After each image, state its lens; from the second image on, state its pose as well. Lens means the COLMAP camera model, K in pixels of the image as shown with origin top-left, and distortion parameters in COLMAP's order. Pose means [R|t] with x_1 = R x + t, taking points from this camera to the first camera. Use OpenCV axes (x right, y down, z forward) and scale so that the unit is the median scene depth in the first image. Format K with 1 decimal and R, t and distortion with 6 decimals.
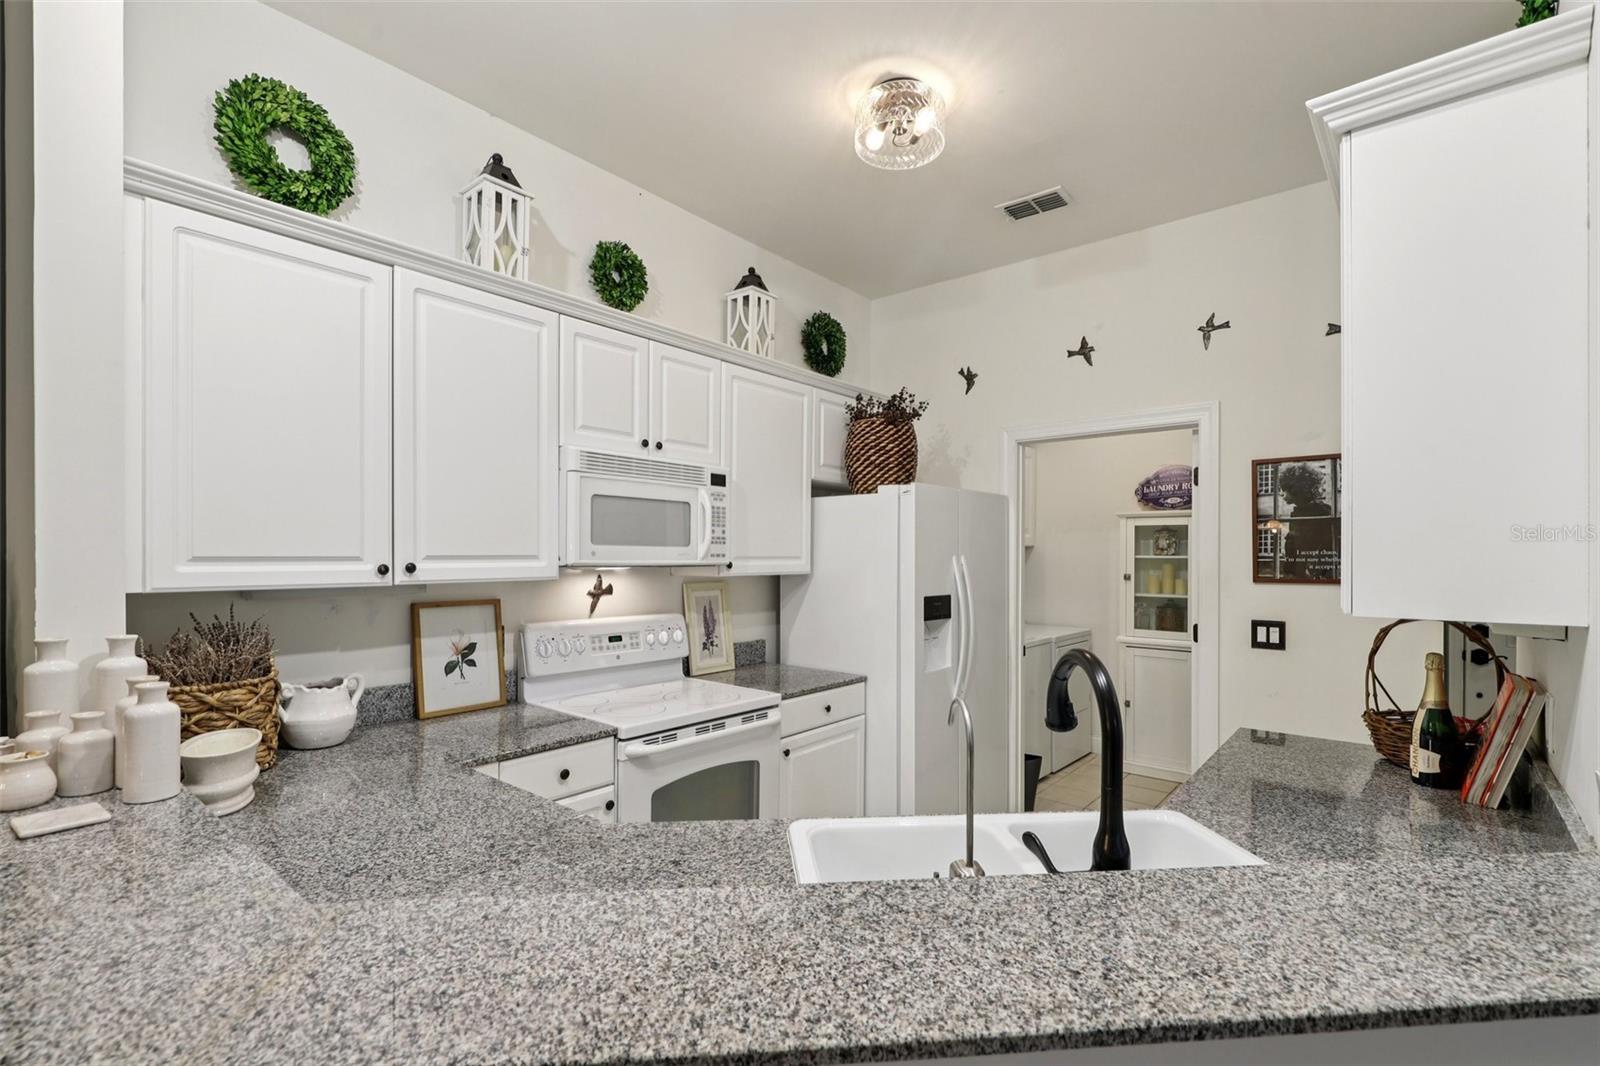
lens RADIAL K [[731.8, 0, 803.6], [0, 731.8, 557.8], [0, 0, 1]] dist [0.001402, -0.000757]
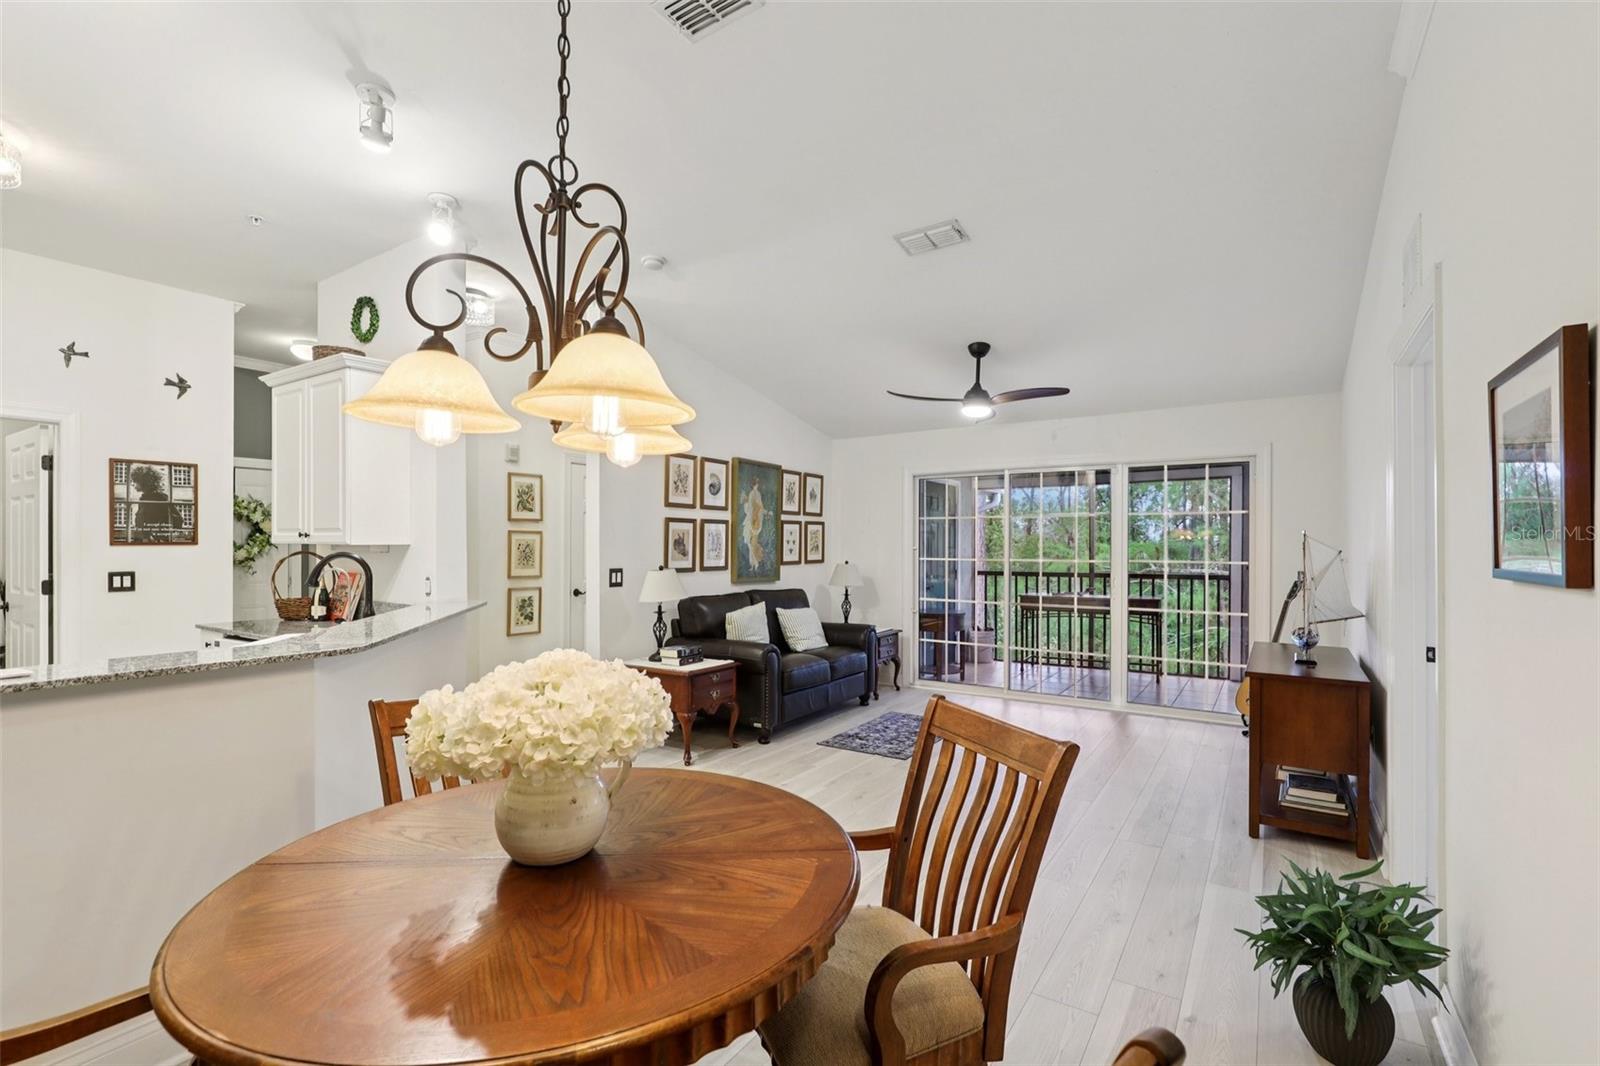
lens RADIAL K [[731.8, 0, 798.3], [0, 731.8, 541.0], [0, 0, 1]] dist [0.001402, -0.000757]
pose [[-0.126218, 0.000466, 0.992002, -1.140412], [0.003241, 0.999995, -0.000058, 0.035757], [-0.991997, 0.003208, -0.126219, -0.159756]]
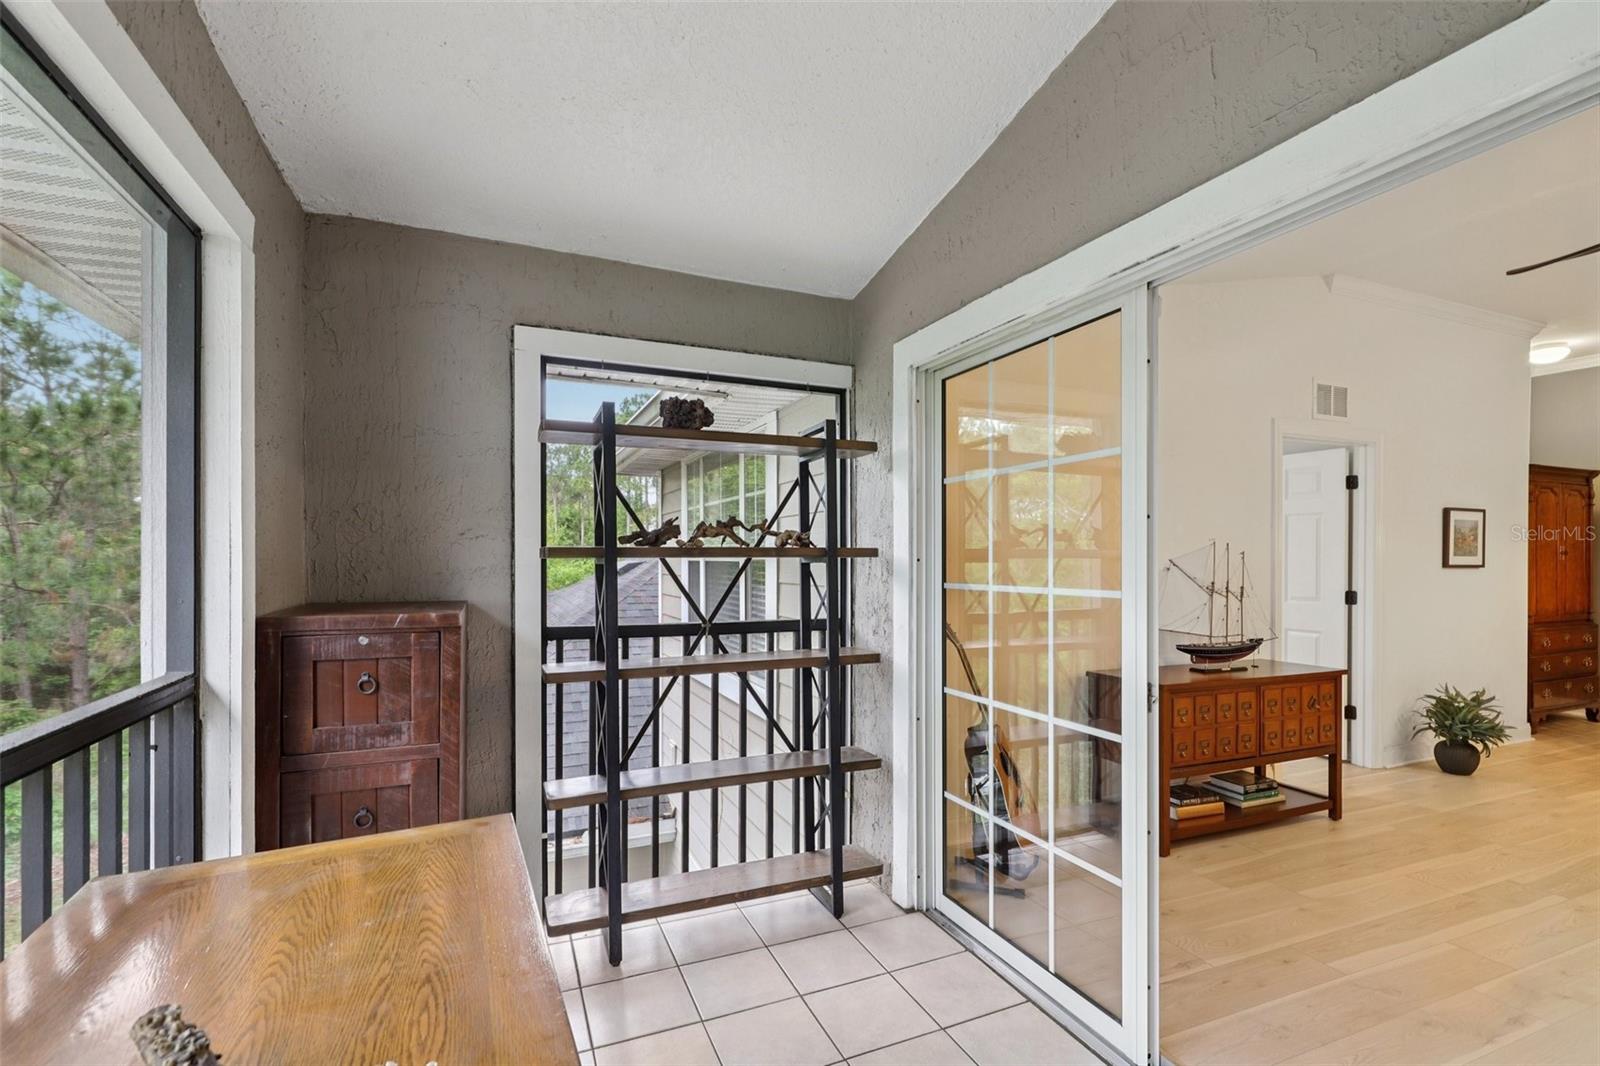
lens RADIAL K [[731.8, 0, 786.6], [0, 731.8, 565.6], [0, 0, 1]] dist [0.001402, -0.000757]
pose [[-0.456320, -0.000935, -0.889815, 1.776355], [-0.008363, 0.999960, 0.003237, 0.073957], [0.889776, 0.008919, -0.456310, -1.417101]]
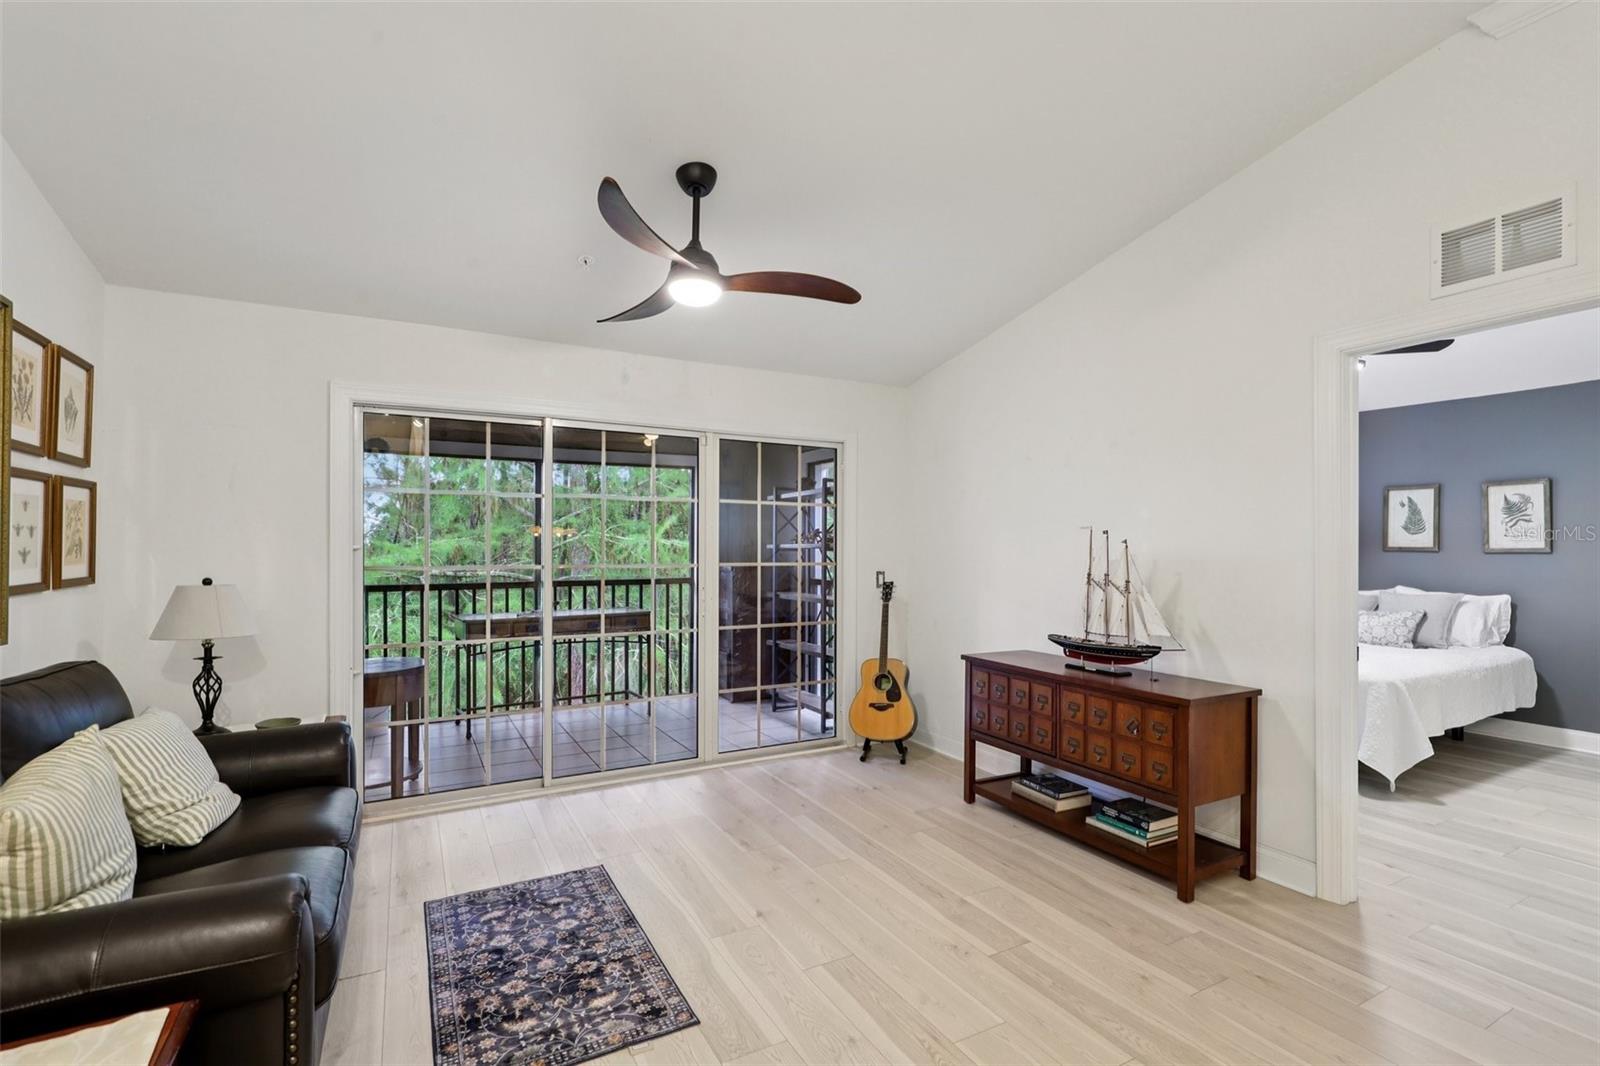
lens RADIAL K [[731.8, 0, 805.5], [0, 731.8, 552.4], [0, 0, 1]] dist [0.001402, -0.000757]
pose [[-0.932911, -0.008556, 0.360005, 0.177361], [-0.003887, 0.999899, 0.013691, 0.050538], [-0.360086, 0.011373, -0.932850, 0.040663]]
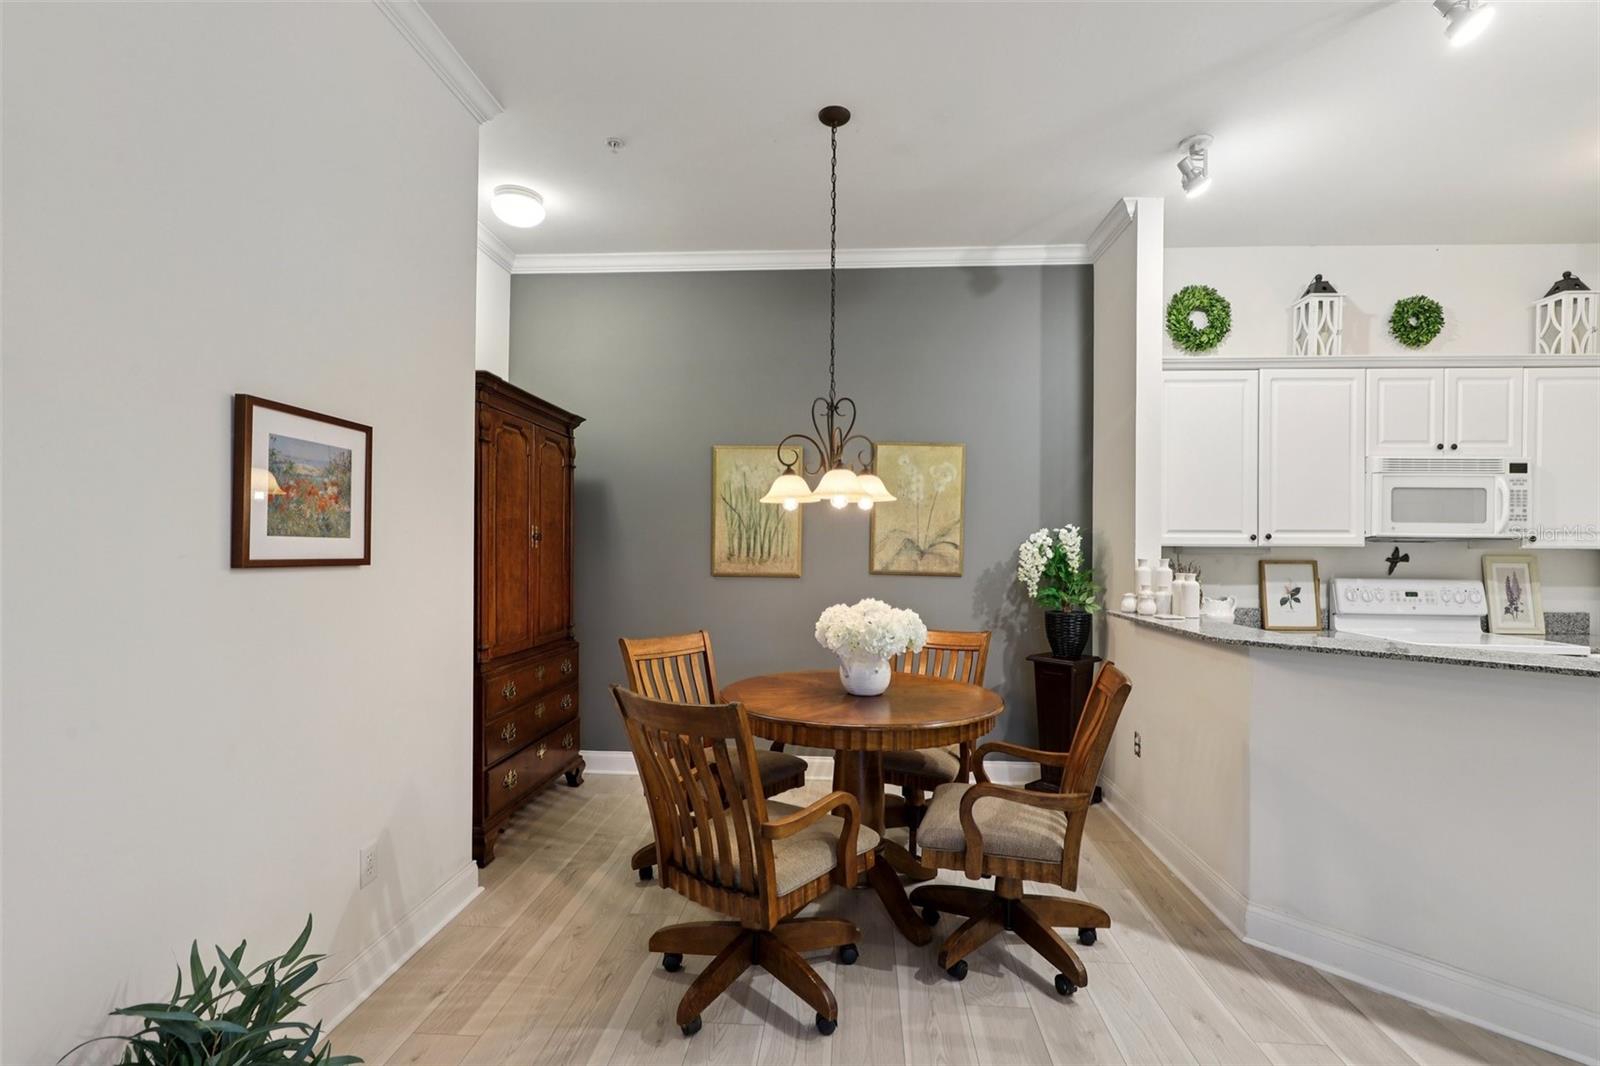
lens RADIAL K [[731.8, 0, 808.2], [0, 731.8, 551.0], [0, 0, 1]] dist [0.001402, -0.000757]
pose [[0.593826, -0.000736, -0.804593, 0.183243], [-0.008293, 0.999941, -0.007036, 0.056130], [0.804551, 0.010851, 0.593785, -0.759831]]
